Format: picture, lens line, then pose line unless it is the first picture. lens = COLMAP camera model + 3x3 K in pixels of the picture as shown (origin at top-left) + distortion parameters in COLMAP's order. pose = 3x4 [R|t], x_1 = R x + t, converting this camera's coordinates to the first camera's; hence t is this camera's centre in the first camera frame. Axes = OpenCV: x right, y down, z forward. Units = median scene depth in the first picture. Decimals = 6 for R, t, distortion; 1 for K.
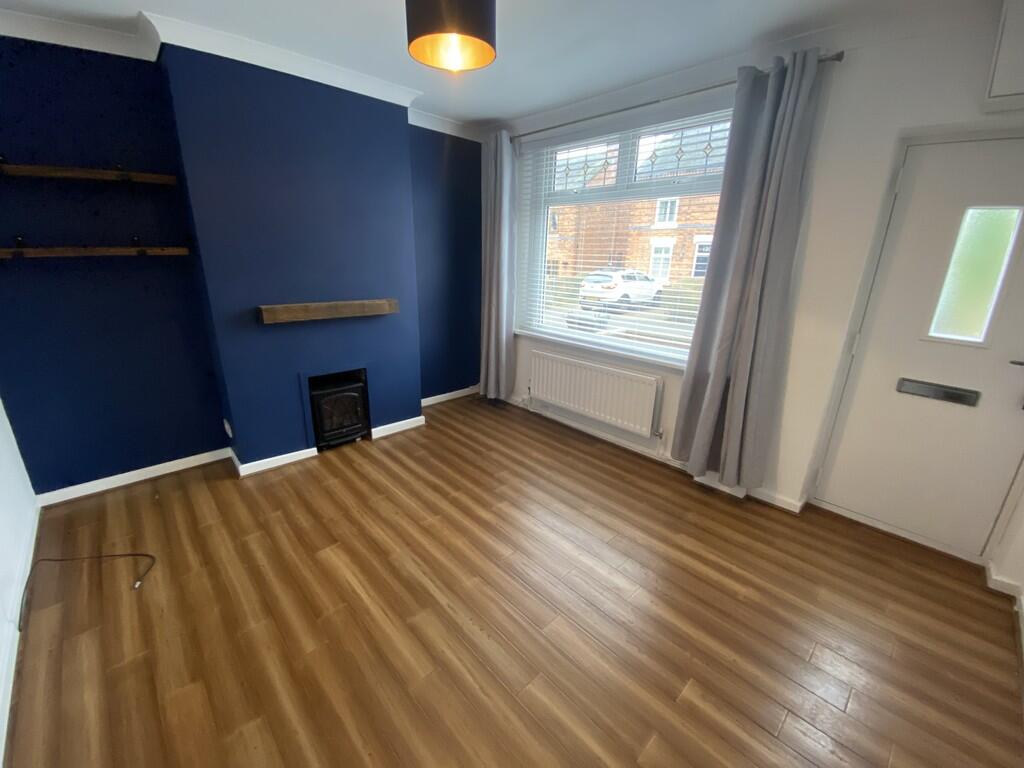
lens RADIAL K [[420.0, 0, 511.8], [0, 420.0, 381.2], [0, 0, 1]] dist [-0.003192, -0.001404]
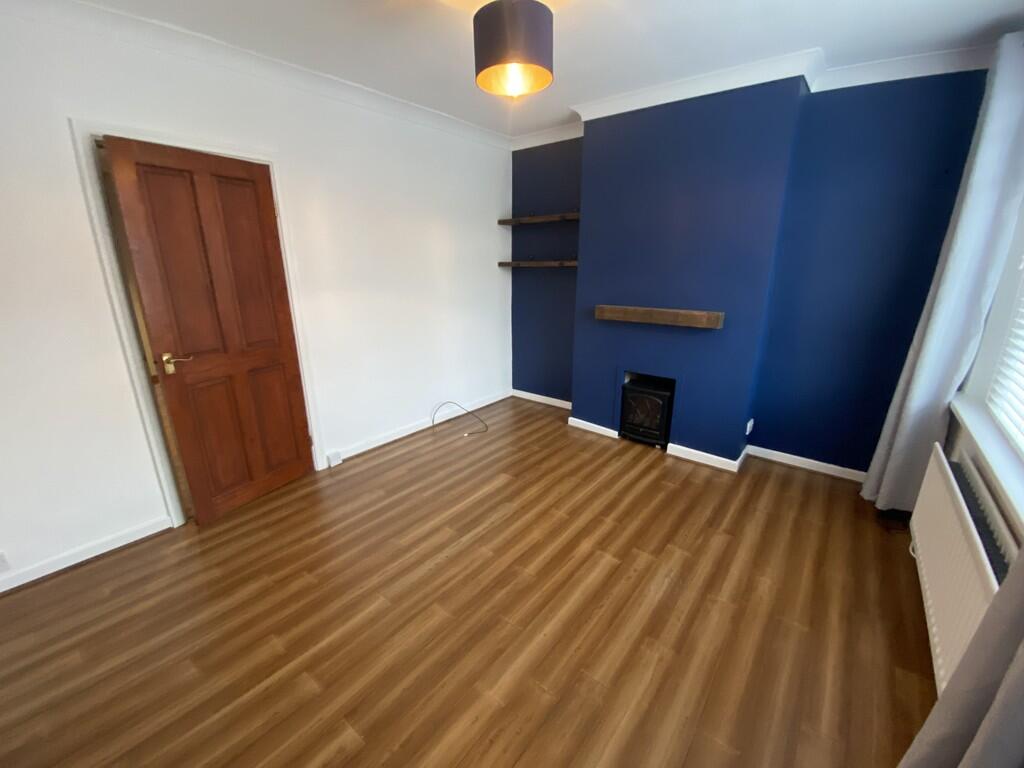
lens RADIAL K [[420.0, 0, 512.7], [0, 420.0, 385.9], [0, 0, 1]] dist [-0.003192, -0.001404]
pose [[0.127332, 0.263276, -0.956280, 0.611598], [-0.293797, 0.930873, 0.217161, -0.135798], [0.947349, 0.253301, 0.195879, 0.522837]]
